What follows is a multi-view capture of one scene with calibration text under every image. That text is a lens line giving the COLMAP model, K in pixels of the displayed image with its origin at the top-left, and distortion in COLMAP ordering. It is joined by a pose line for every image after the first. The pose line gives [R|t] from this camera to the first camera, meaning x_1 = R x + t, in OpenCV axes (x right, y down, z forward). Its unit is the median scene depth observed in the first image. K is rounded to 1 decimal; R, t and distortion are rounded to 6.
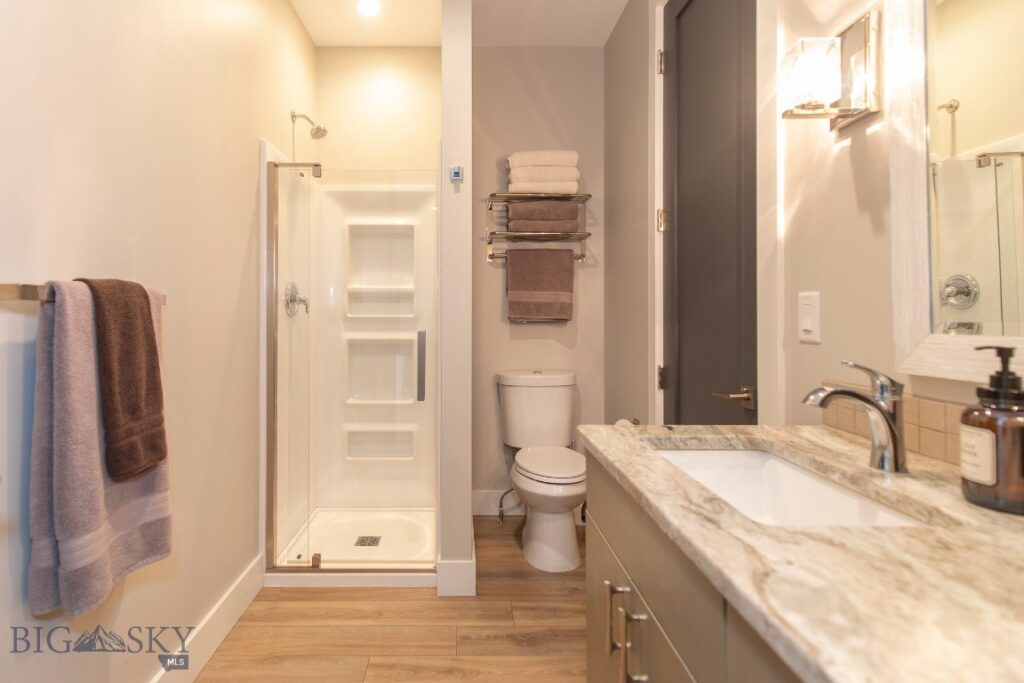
lens RADIAL K [[515.4, 0, 463.1], [0, 515.4, 312.1], [0, 0, 1]] dist [0.002065, 0.000382]
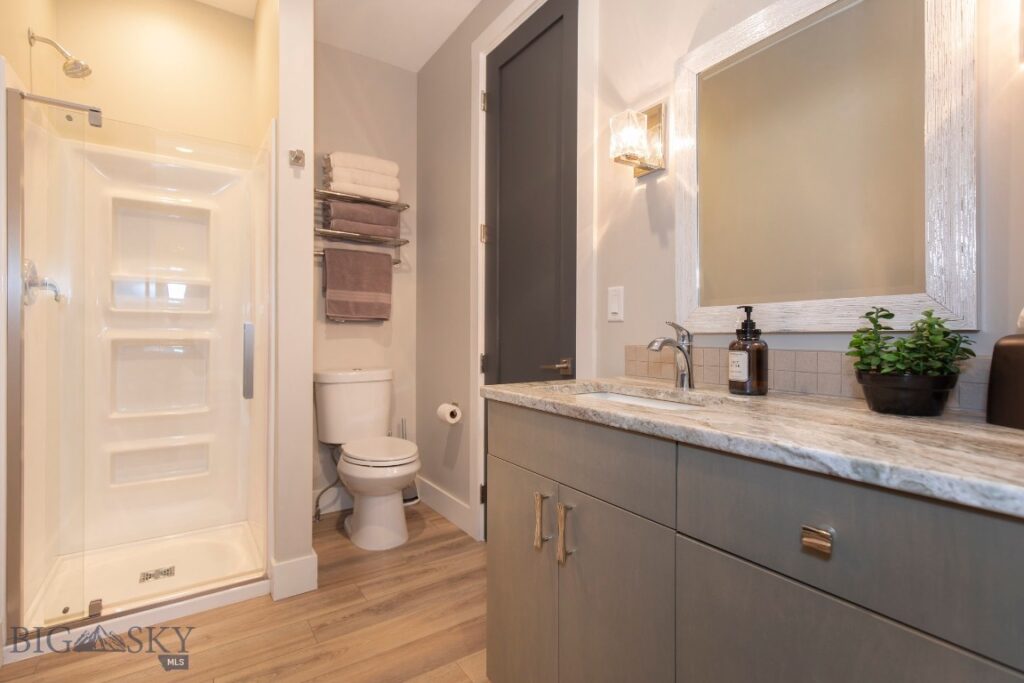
lens RADIAL K [[483.5, 0, 523.2], [0, 483.5, 336.6], [0, 0, 1]] dist [0.003451, -0.000107]
pose [[0.824142, 0.002417, 0.566379, -0.163061], [-0.009856, 0.999901, 0.010075, 0.046927], [-0.566298, -0.013885, 0.824084, 0.012103]]
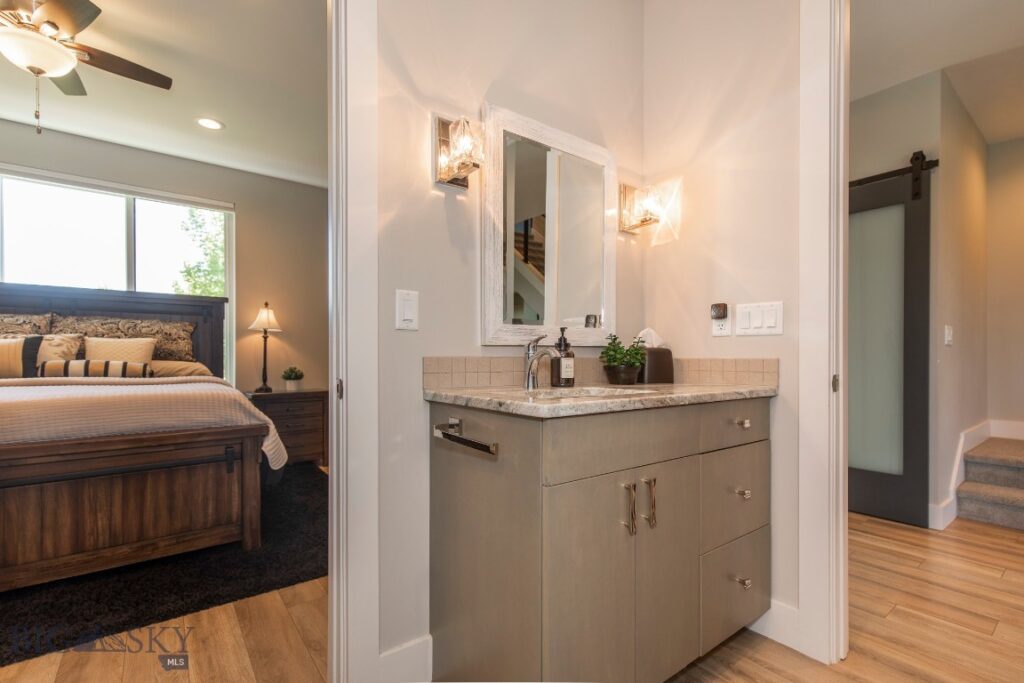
lens RADIAL K [[474.5, 0, 509.7], [0, 474.5, 358.4], [0, 0, 1]] dist [0.000014, -0.000232]
pose [[-0.601775, 0.002596, 0.798661, -0.214955], [-0.004286, 0.999970, -0.006480, 0.070062], [-0.798654, -0.007323, -0.601746, 0.774987]]
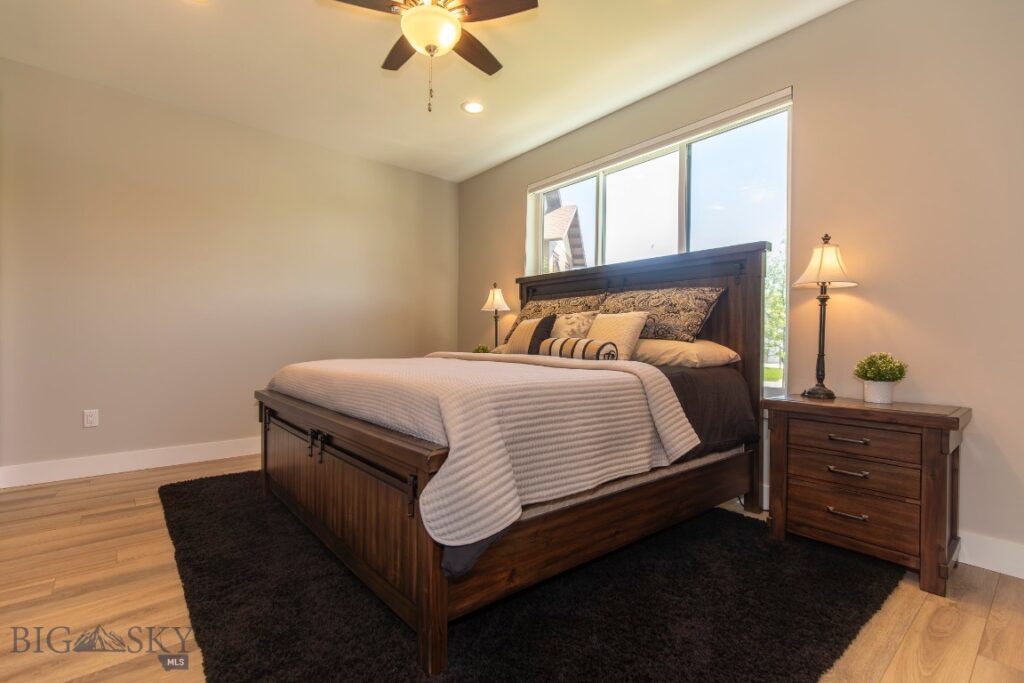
lens RADIAL K [[474.5, 0, 509.7], [0, 474.5, 358.4], [0, 0, 1]] dist [0.000014, -0.000232]
pose [[0.772721, -0.010845, 0.634653, 0.633403], [-0.017295, 0.999123, 0.038130, 0.079043], [-0.634510, -0.040440, 0.771856, 0.086472]]
